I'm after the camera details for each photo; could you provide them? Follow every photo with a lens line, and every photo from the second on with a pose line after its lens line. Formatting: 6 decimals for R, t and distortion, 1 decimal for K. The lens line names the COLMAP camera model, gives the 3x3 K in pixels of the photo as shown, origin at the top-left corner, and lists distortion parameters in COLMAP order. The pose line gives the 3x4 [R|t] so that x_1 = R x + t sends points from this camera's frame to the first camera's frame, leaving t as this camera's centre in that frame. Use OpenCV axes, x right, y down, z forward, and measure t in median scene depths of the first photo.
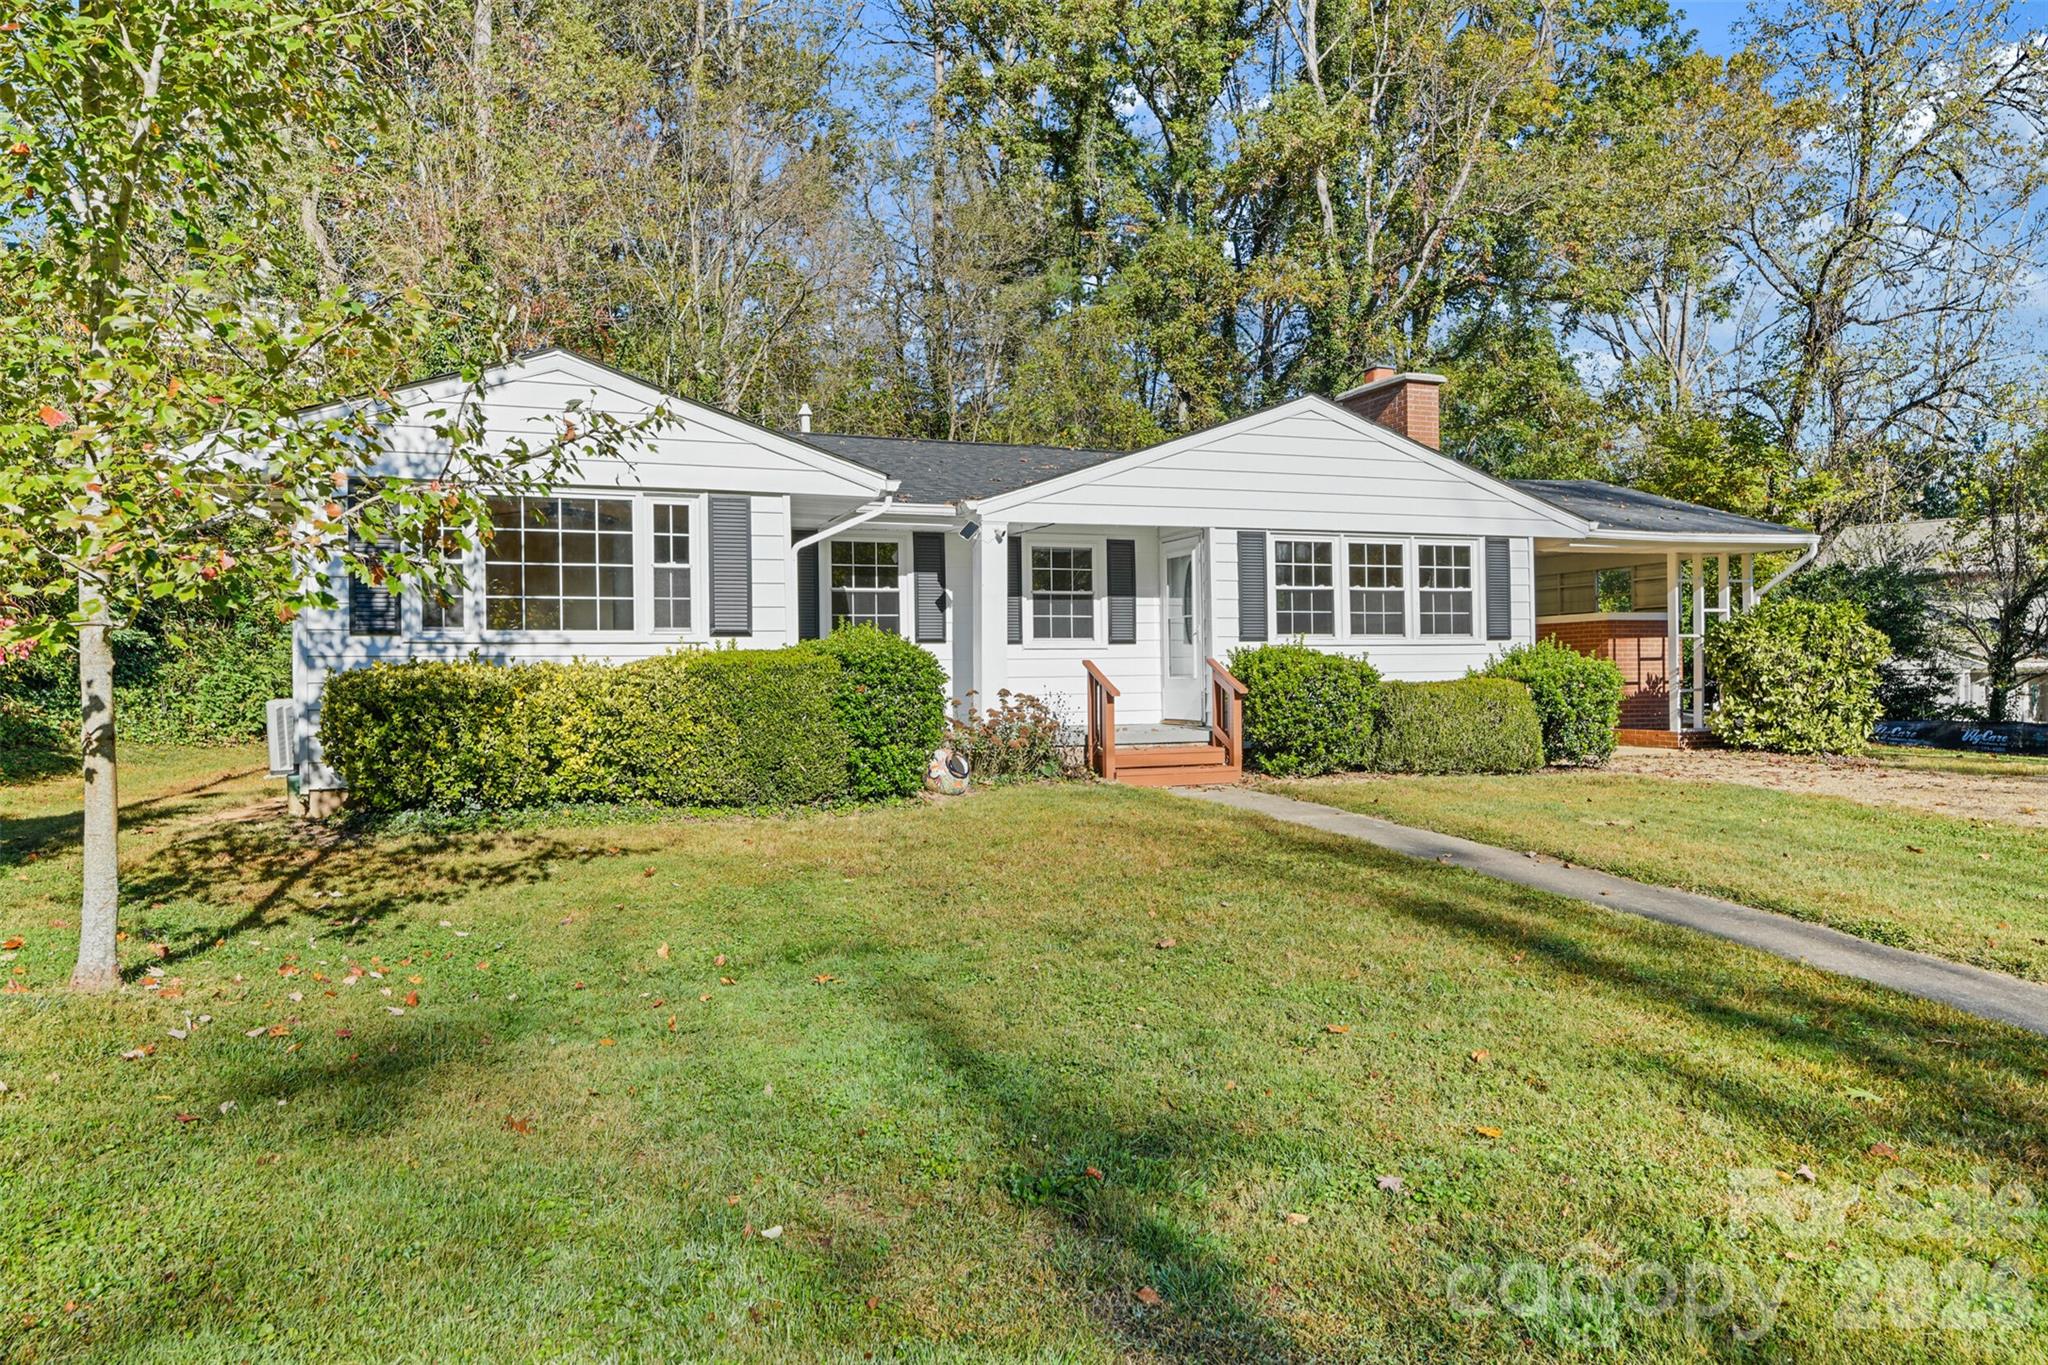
lens RADIAL K [[1399.8, 0, 1023.0], [0, 1399.8, 675.8], [0, 0, 1]] dist [0.005539, 0.000884]
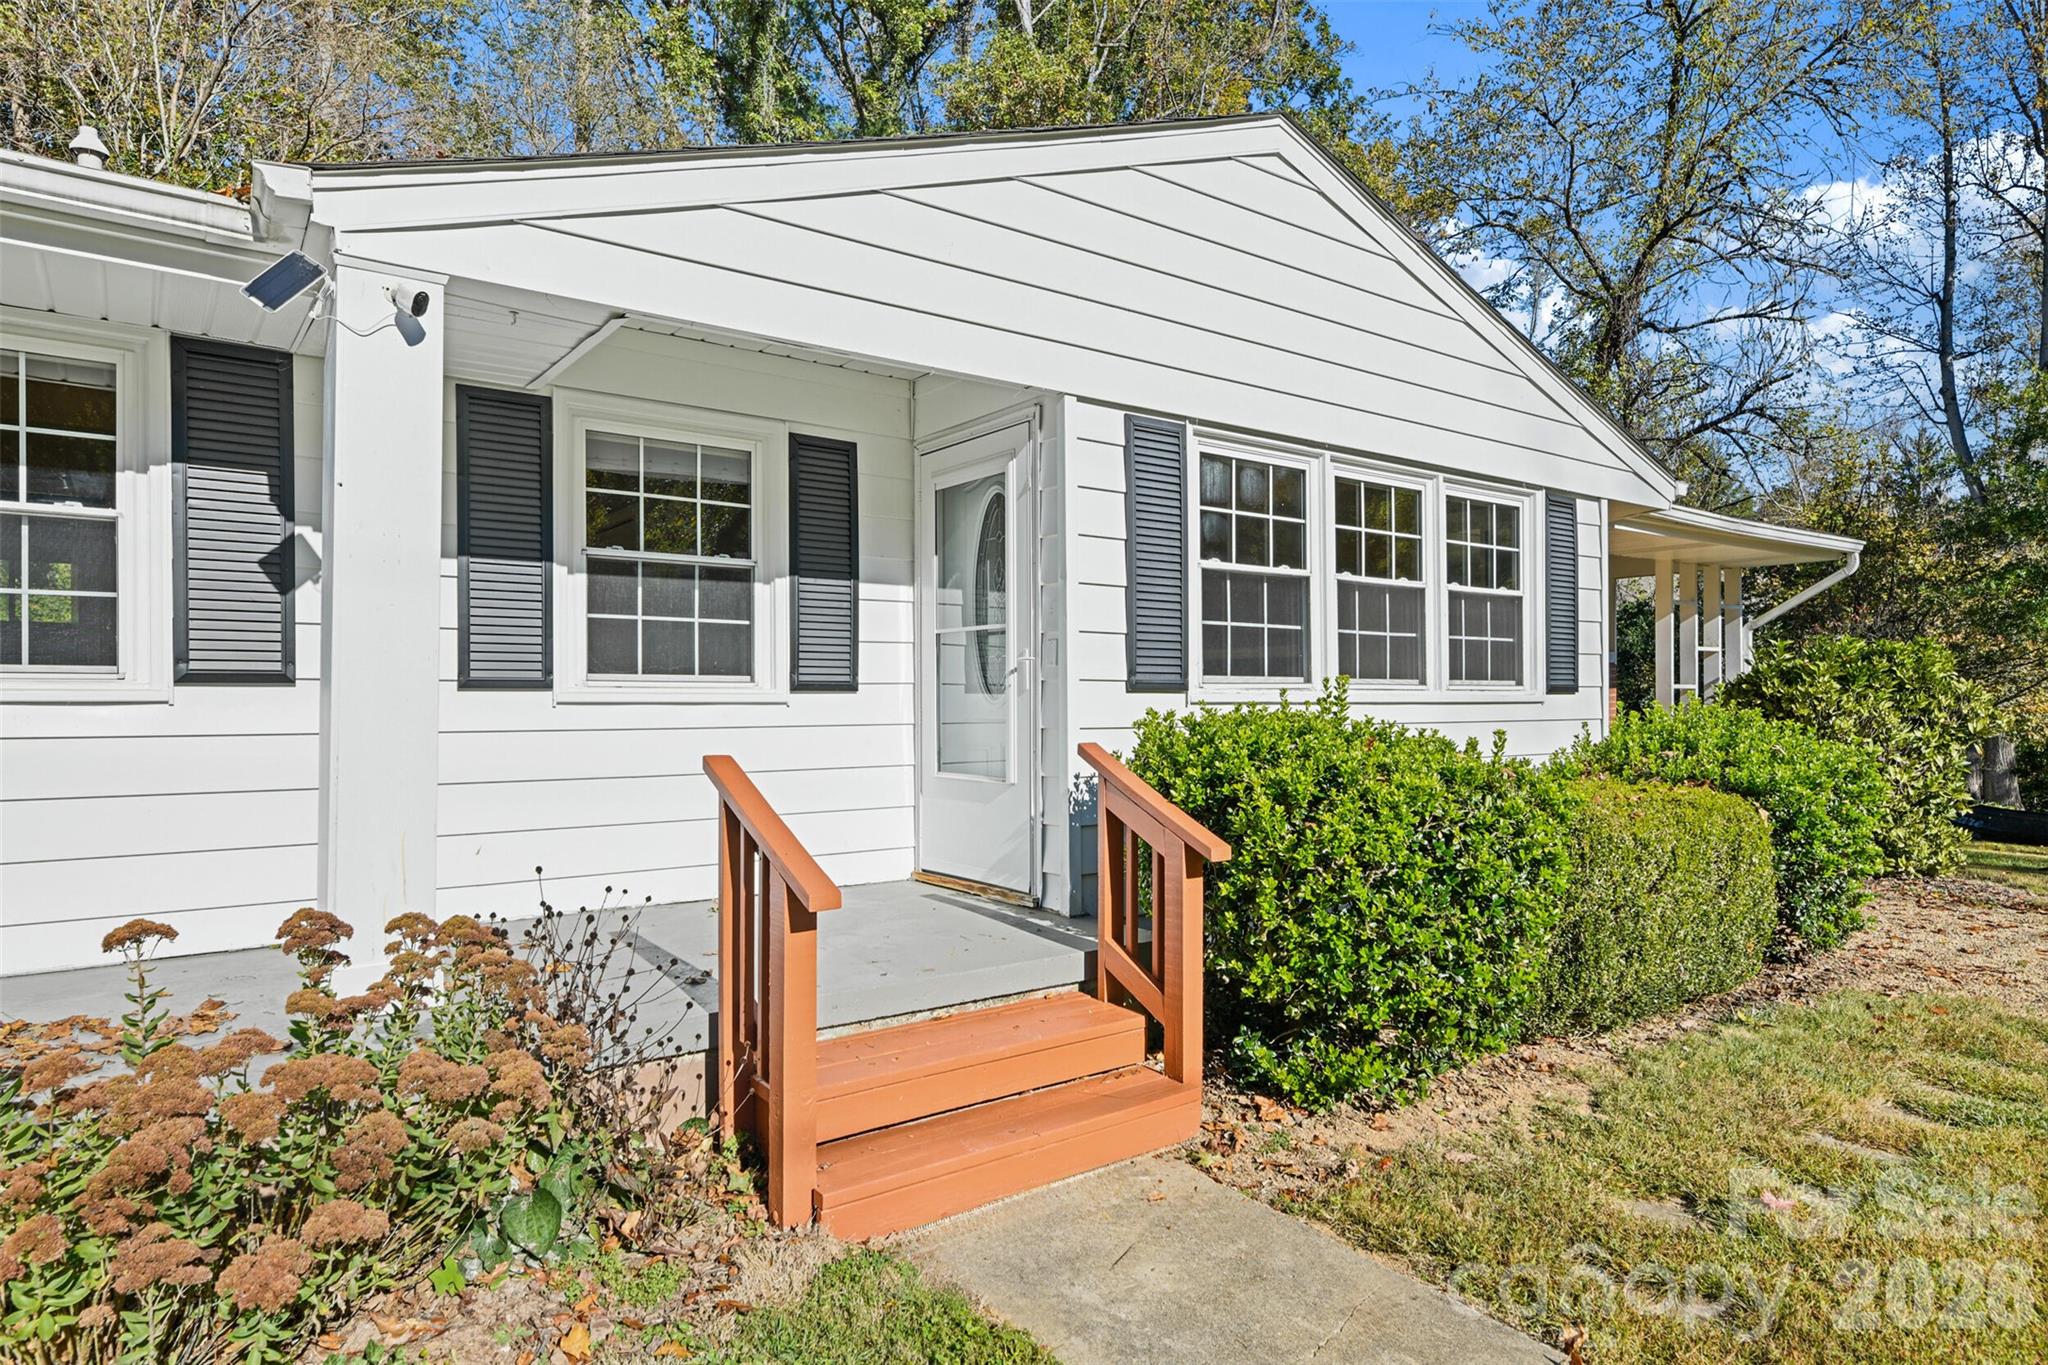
lens RADIAL K [[1172.7, 0, 1014.7], [0, 1172.7, 703.6], [0, 0, 1]] dist [0.002905, 0.000165]
pose [[0.967014, 0.011011, 0.254484, 0.038923], [-0.011082, 0.999938, -0.001157, -0.020611], [-0.254481, -0.001701, 0.967076, 0.678971]]
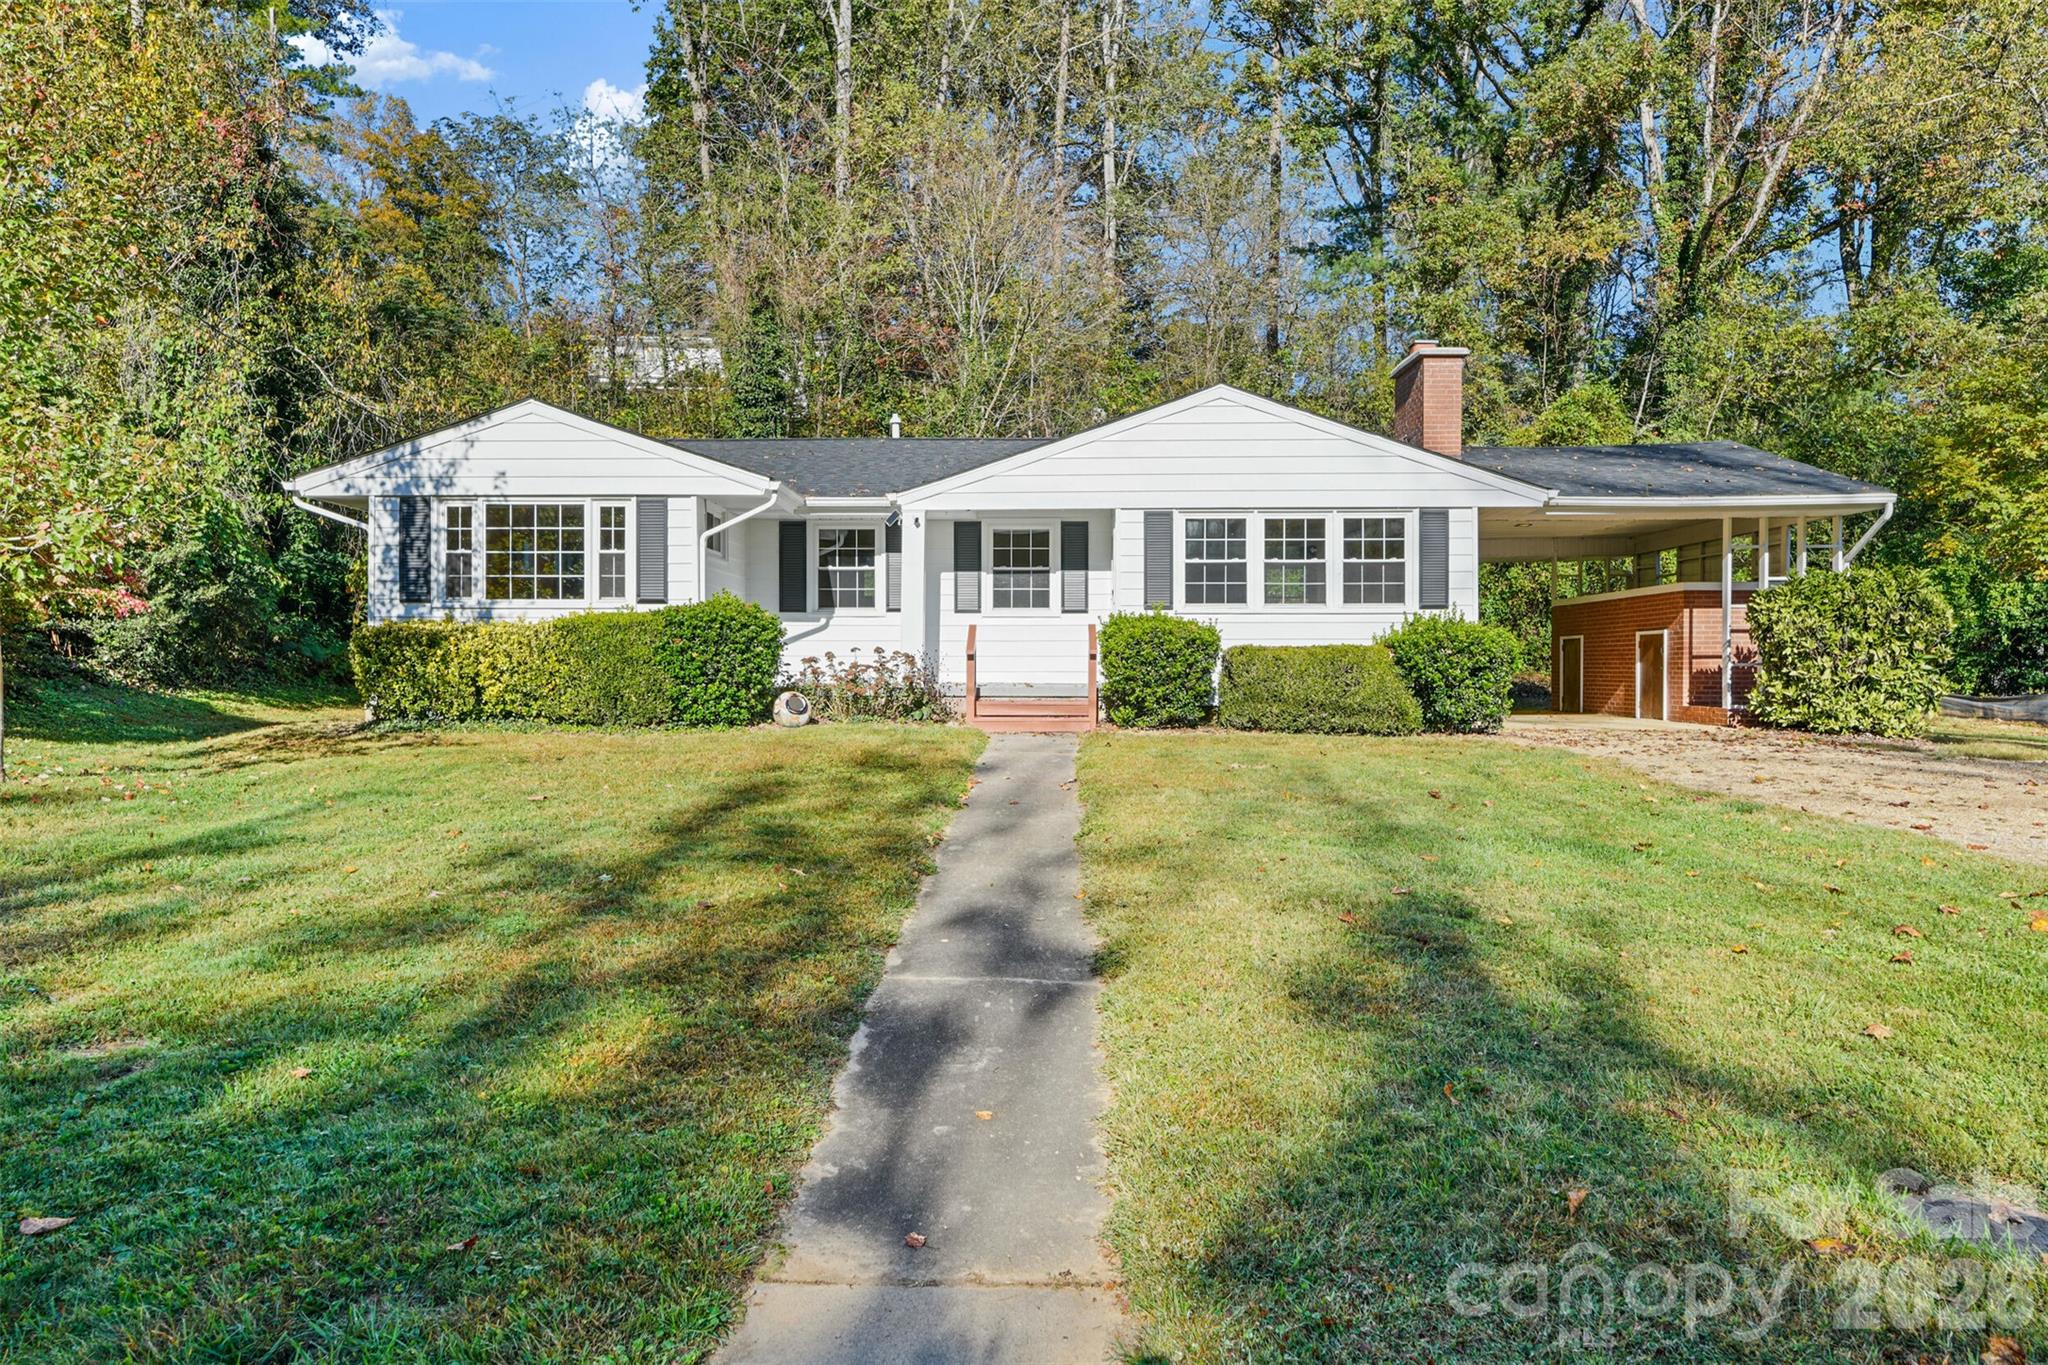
lens RADIAL K [[1393.9, 0, 1016.0], [0, 1393.9, 679.6], [0, 0, 1]] dist [0.002516, 0.000519]
pose [[0.914416, 0.018676, -0.404344, 0.506700], [-0.012844, 0.999771, 0.017130, 0.013298], [0.404572, -0.010470, 0.914446, -0.061118]]
